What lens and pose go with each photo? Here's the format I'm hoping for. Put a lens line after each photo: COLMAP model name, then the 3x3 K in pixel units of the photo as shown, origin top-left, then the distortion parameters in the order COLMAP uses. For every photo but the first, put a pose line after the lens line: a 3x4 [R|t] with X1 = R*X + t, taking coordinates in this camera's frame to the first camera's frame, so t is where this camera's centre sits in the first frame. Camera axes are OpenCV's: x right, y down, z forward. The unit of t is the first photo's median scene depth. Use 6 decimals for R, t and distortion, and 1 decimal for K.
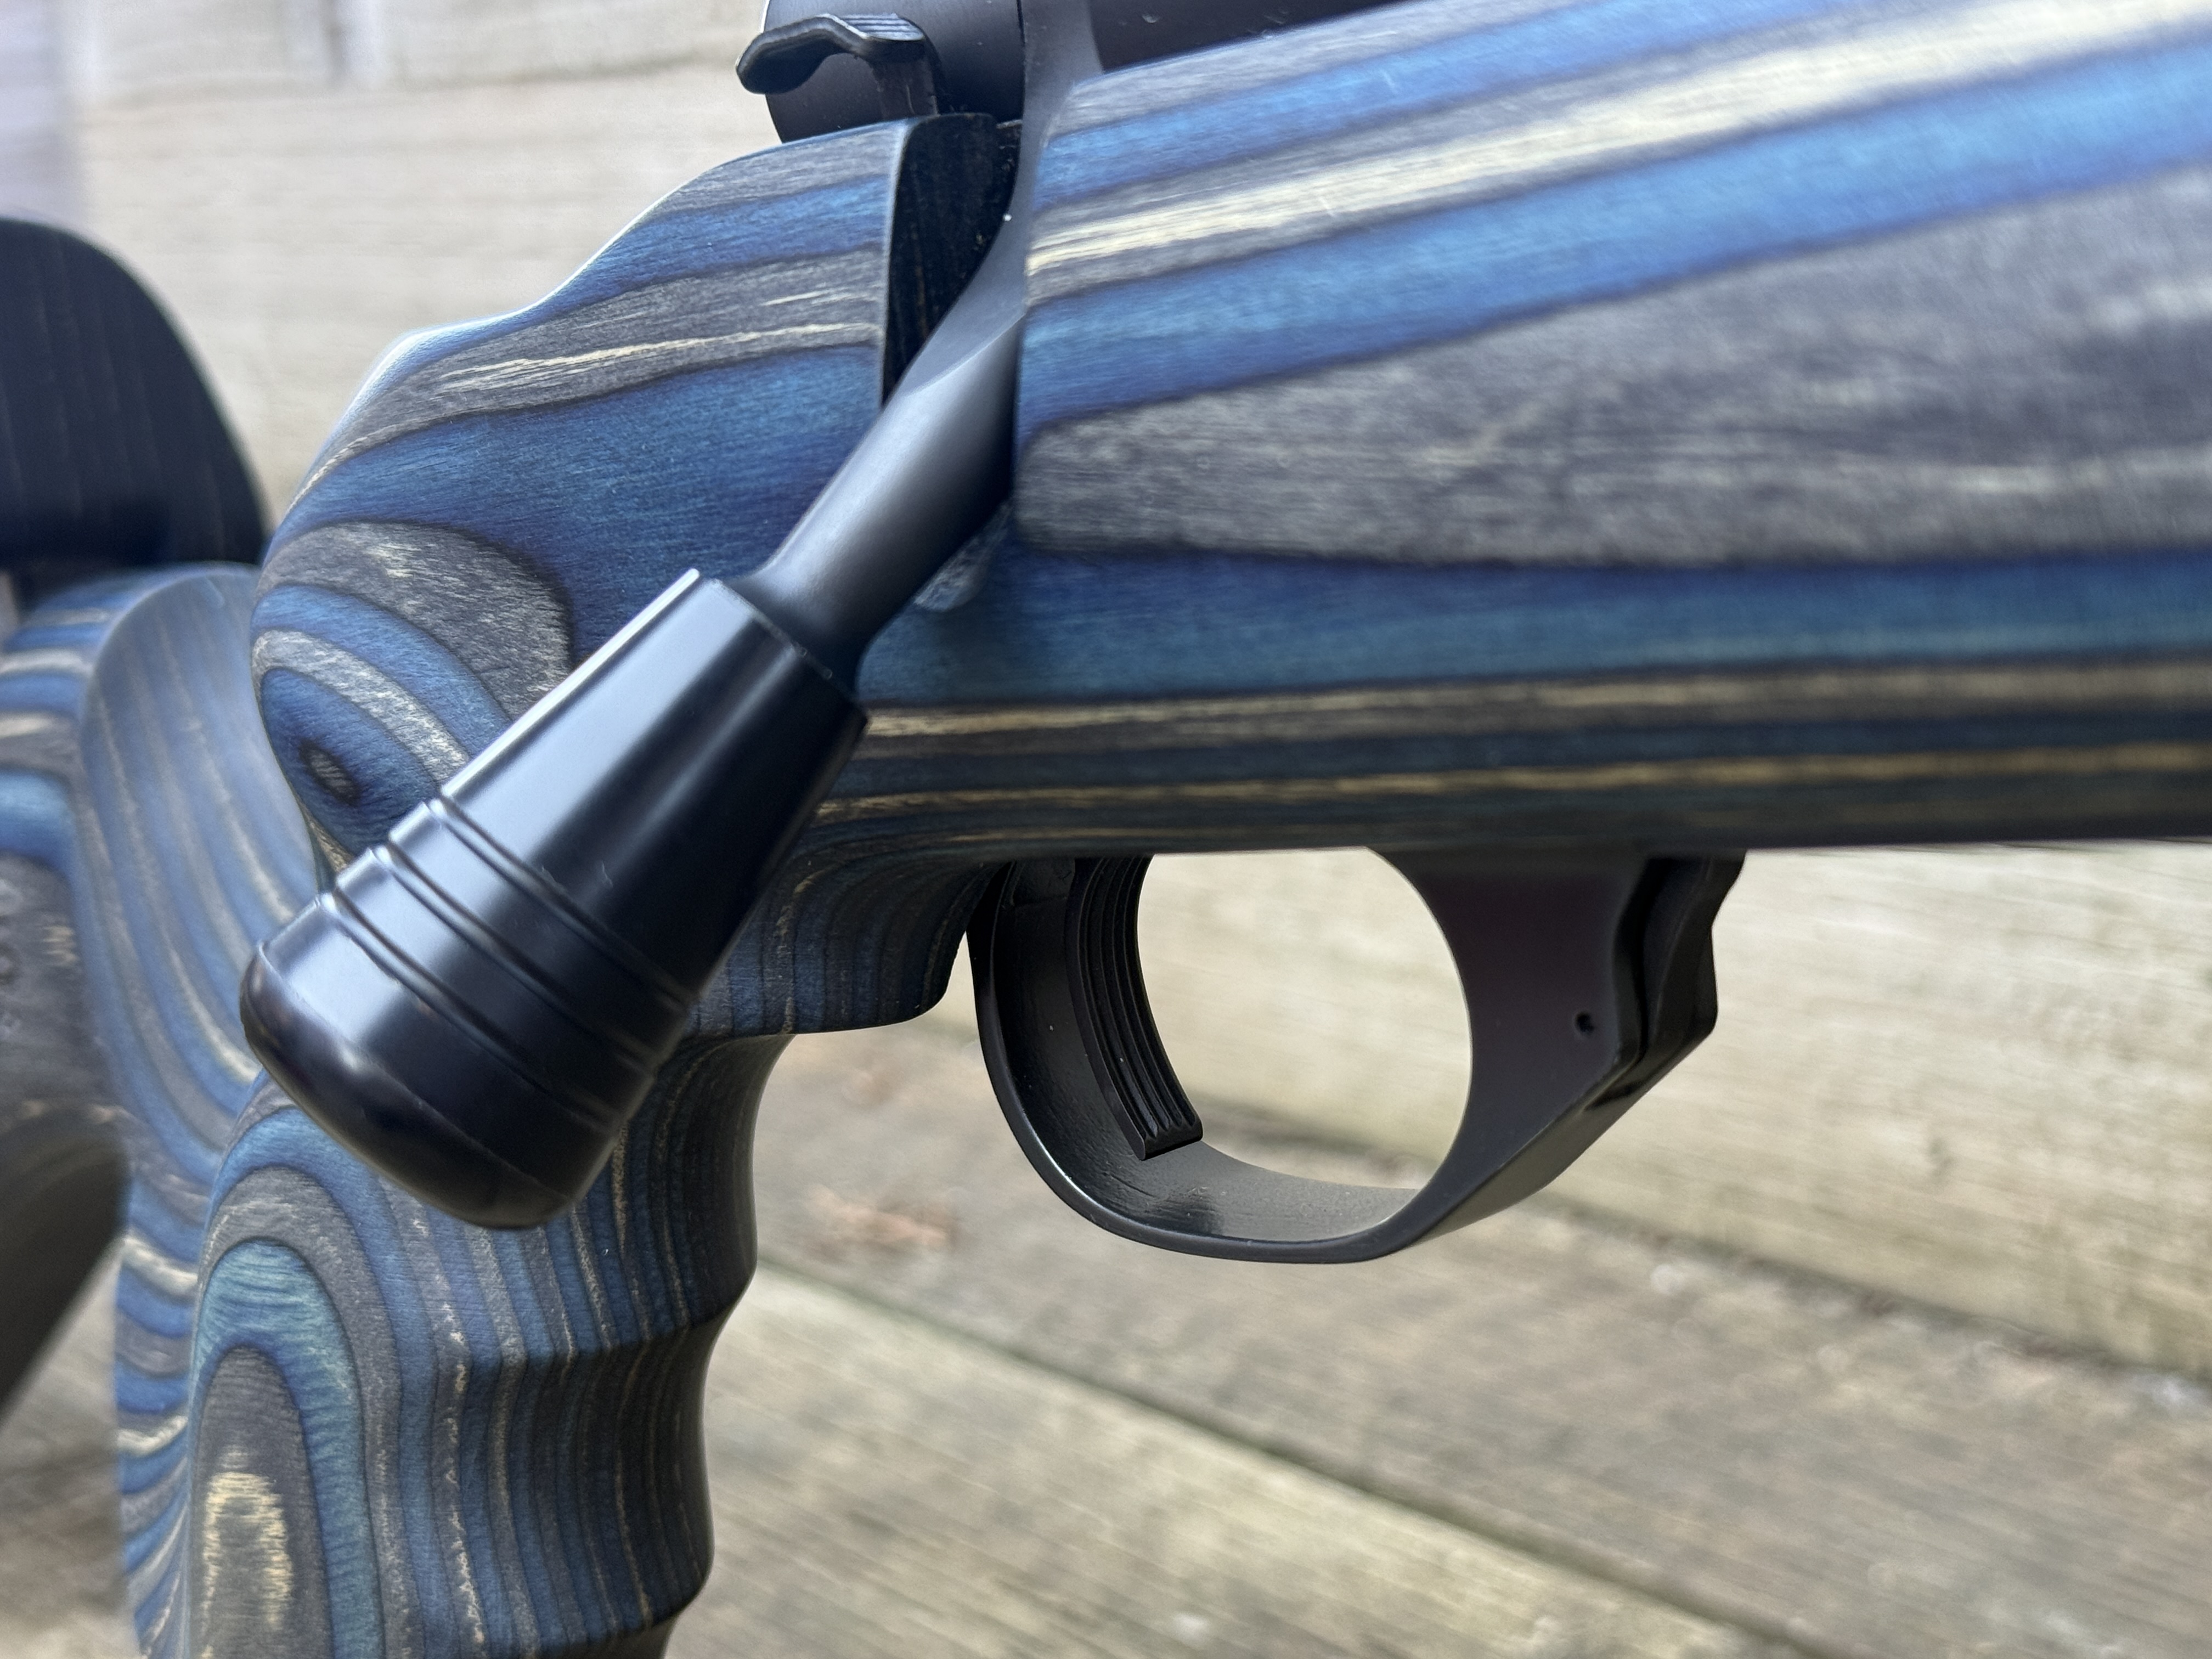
lens RADIAL K [[3262.5, 0, 1104.3], [0, 3262.5, 842.1], [0, 0, 1]] dist [0.183347, -0.537489]
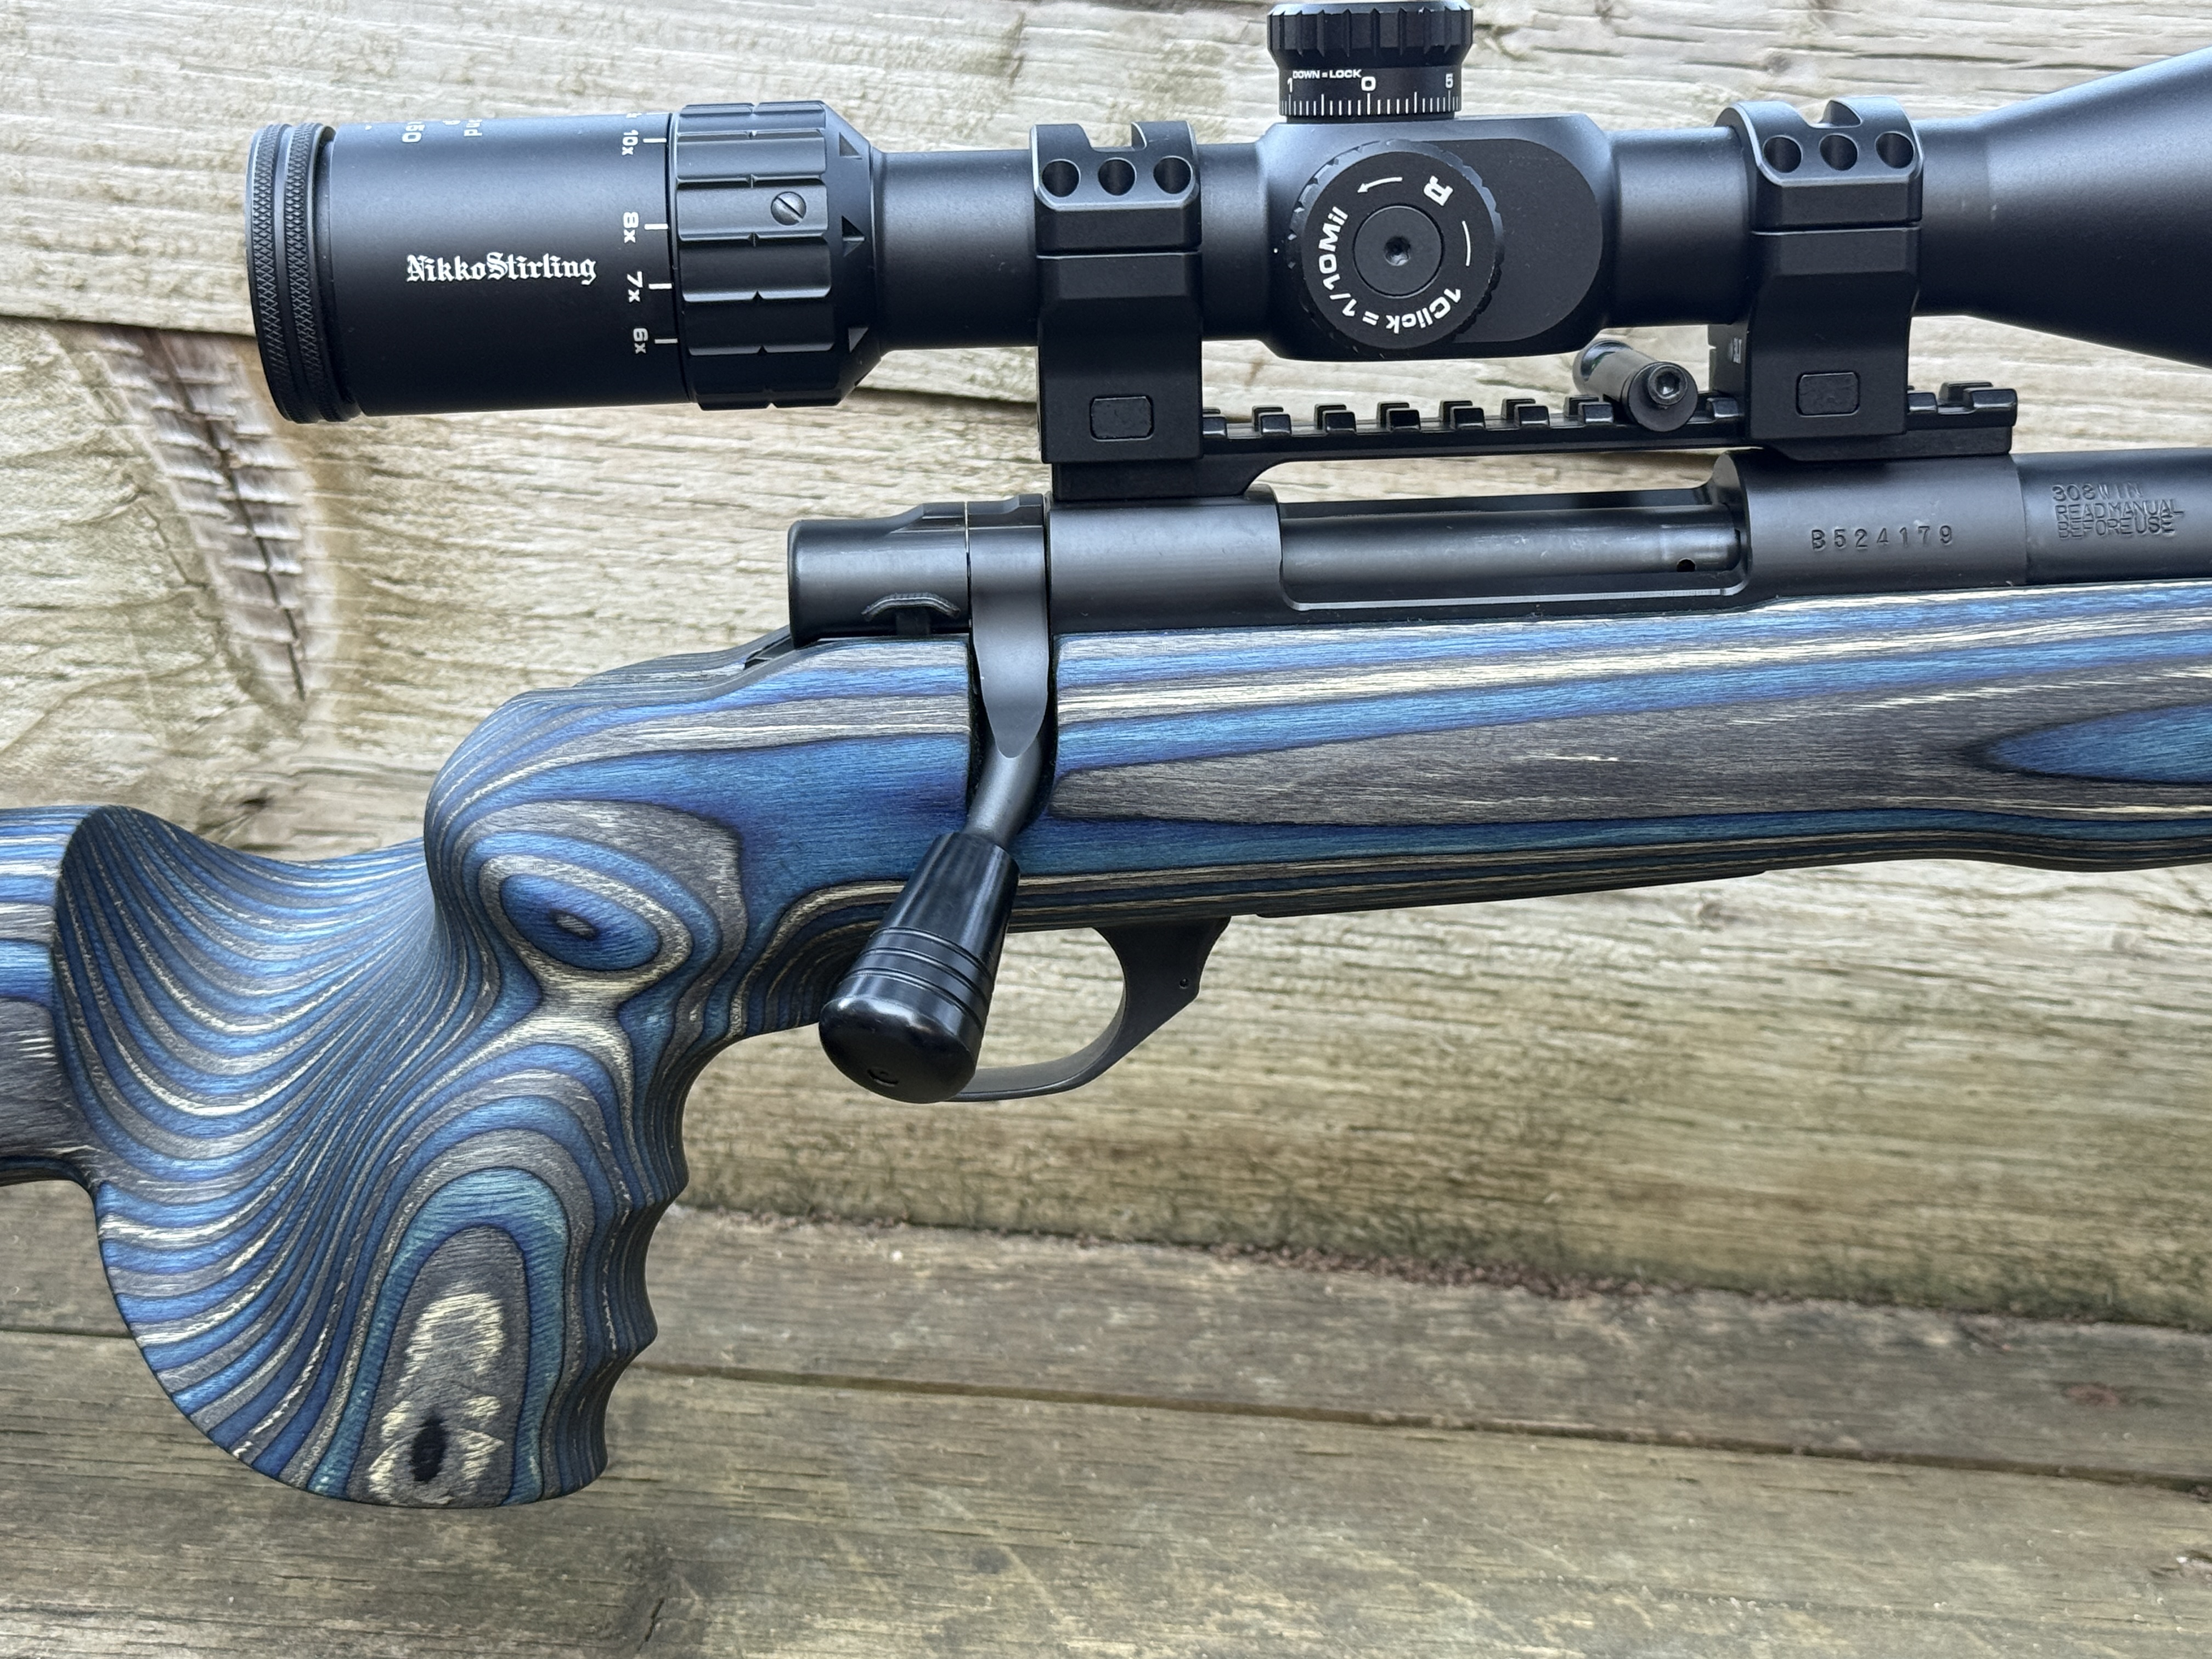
lens RADIAL K [[3536.2, 0, 1106.0], [0, 3536.2, 829.5], [0, 0, 1]] dist [0.159074, -0.251092]
pose [[0.649733, -0.055416, 0.758140, -1.837135], [0.053457, 0.998201, 0.027149, -0.133339], [-0.758281, 0.022888, 0.651526, -0.736564]]
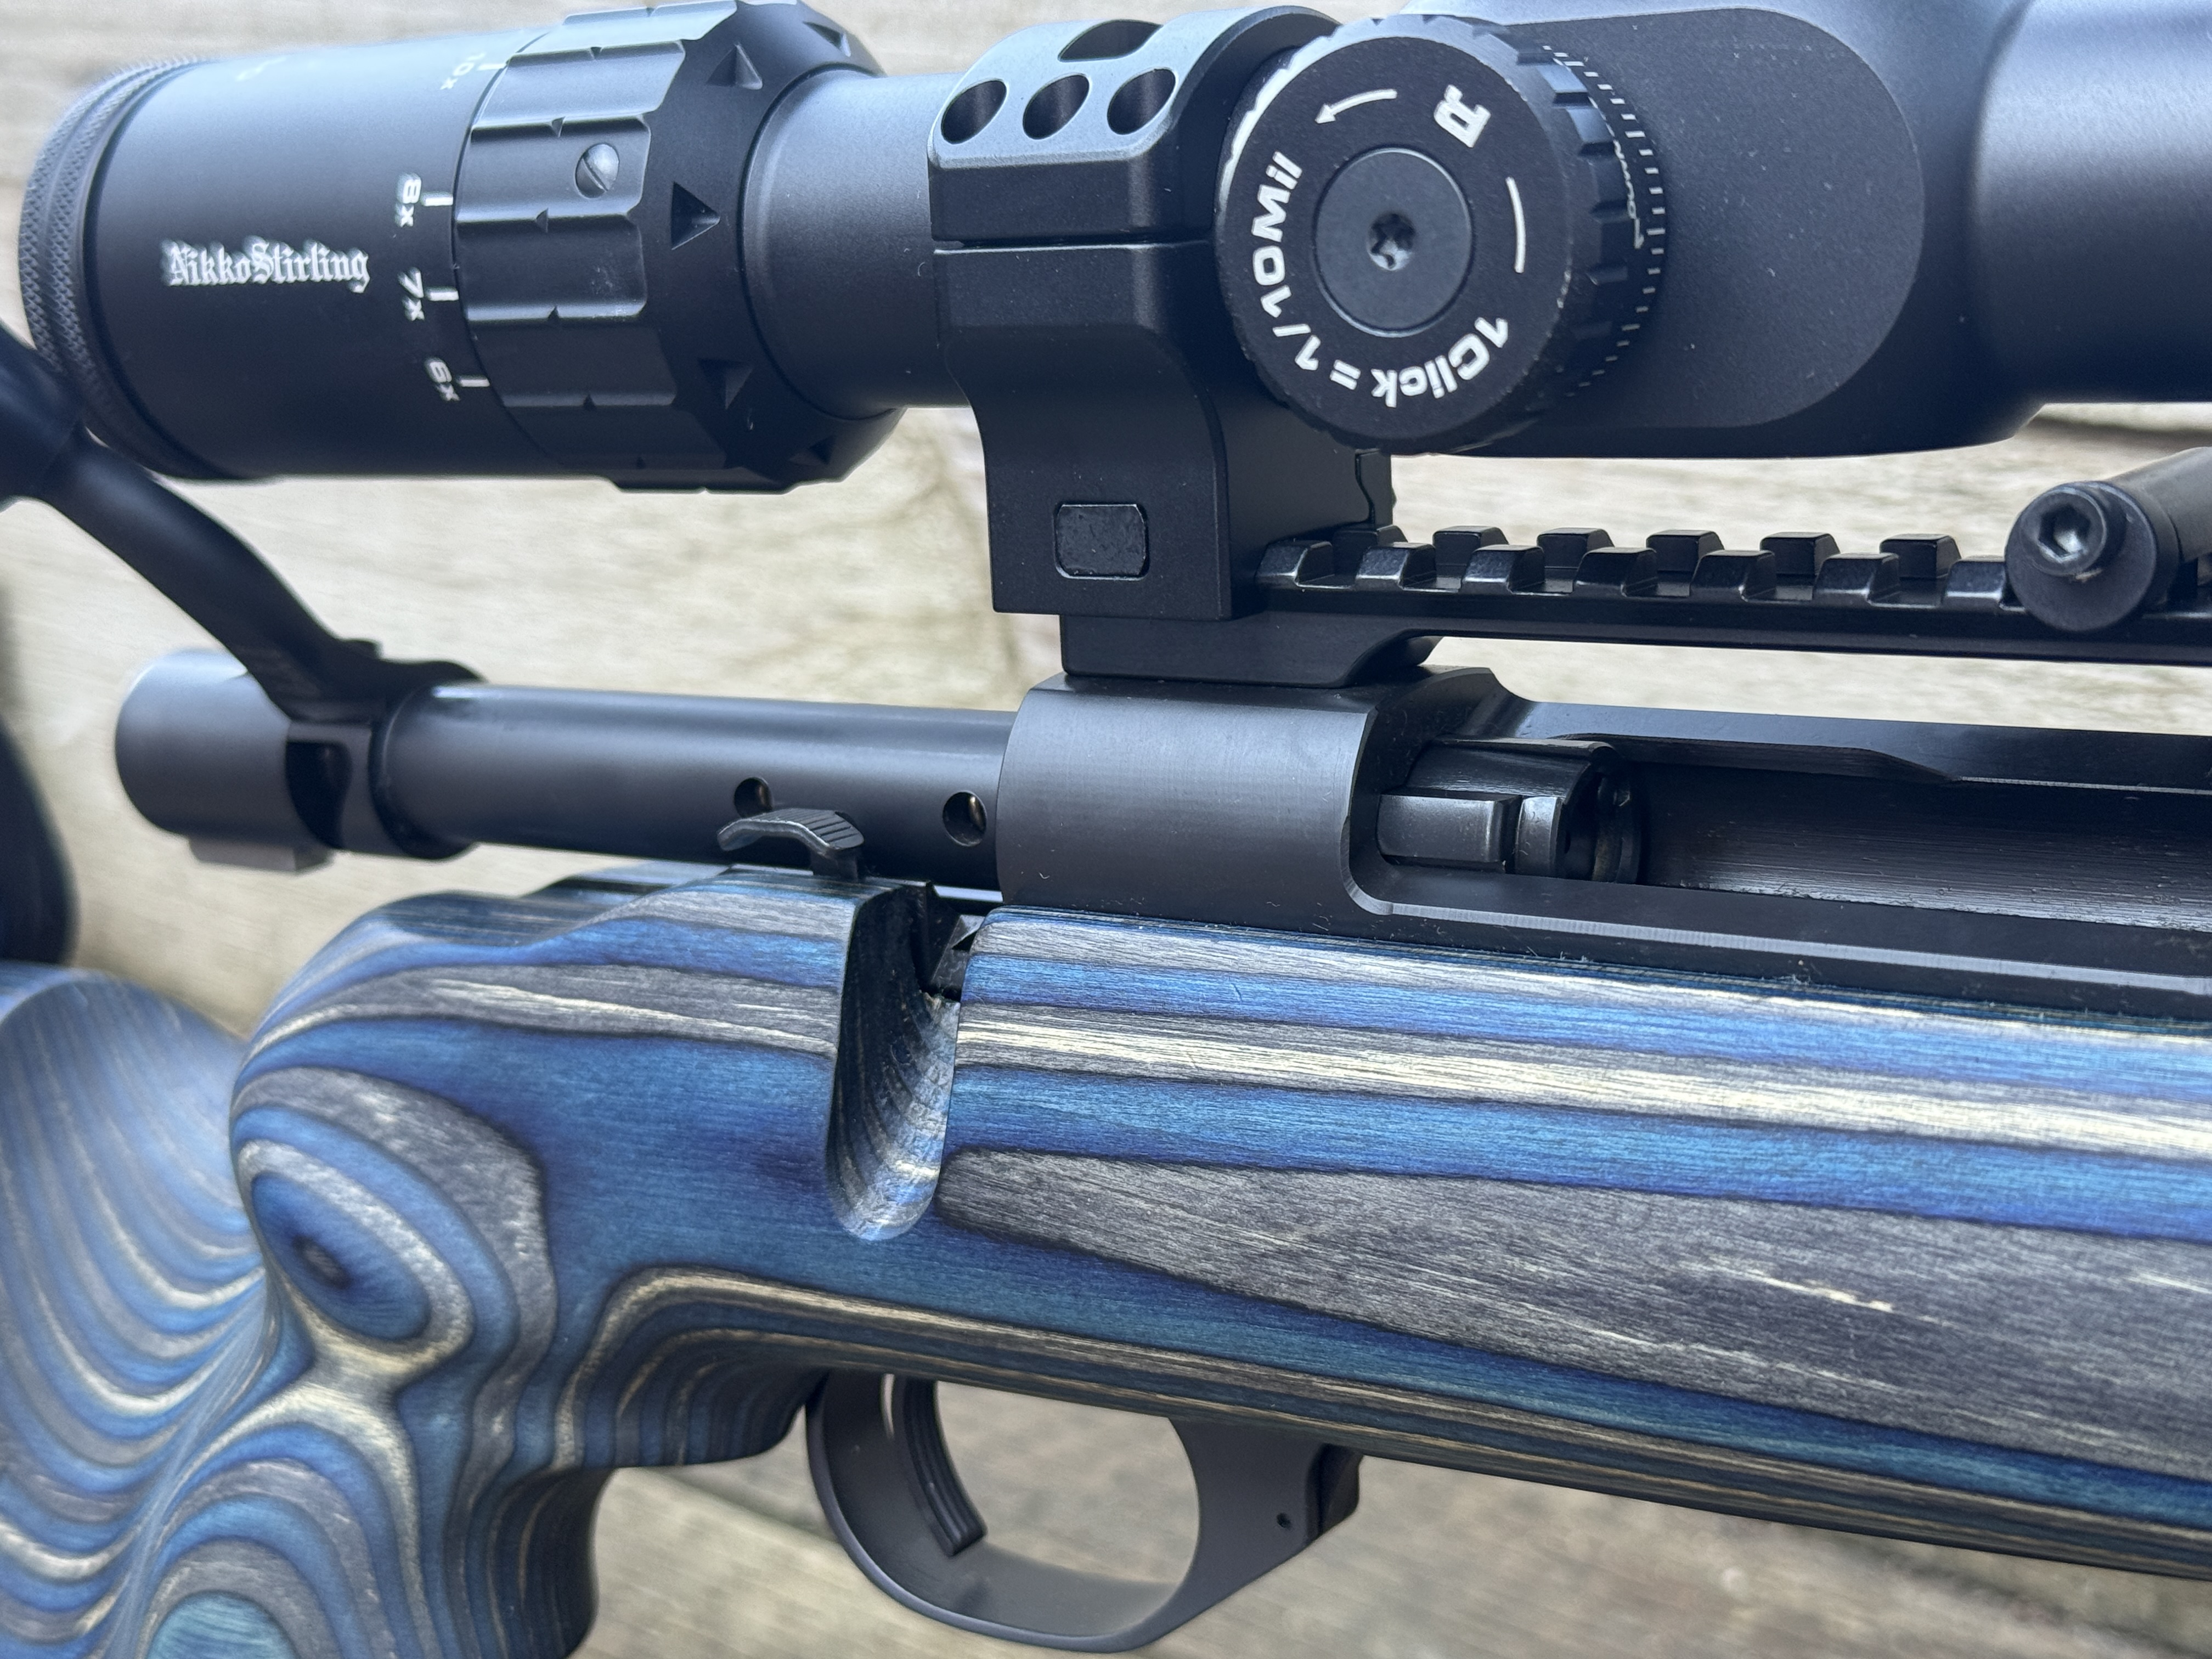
lens RADIAL K [[3262.5, 0, 1104.3], [0, 3262.5, 842.1], [0, 0, 1]] dist [0.183347, -0.537489]
pose [[0.972917, 0.029508, 0.229264, -0.261443], [-0.039345, 0.998485, 0.038455, -0.280026], [-0.227783, -0.046434, 0.972604, -0.400296]]
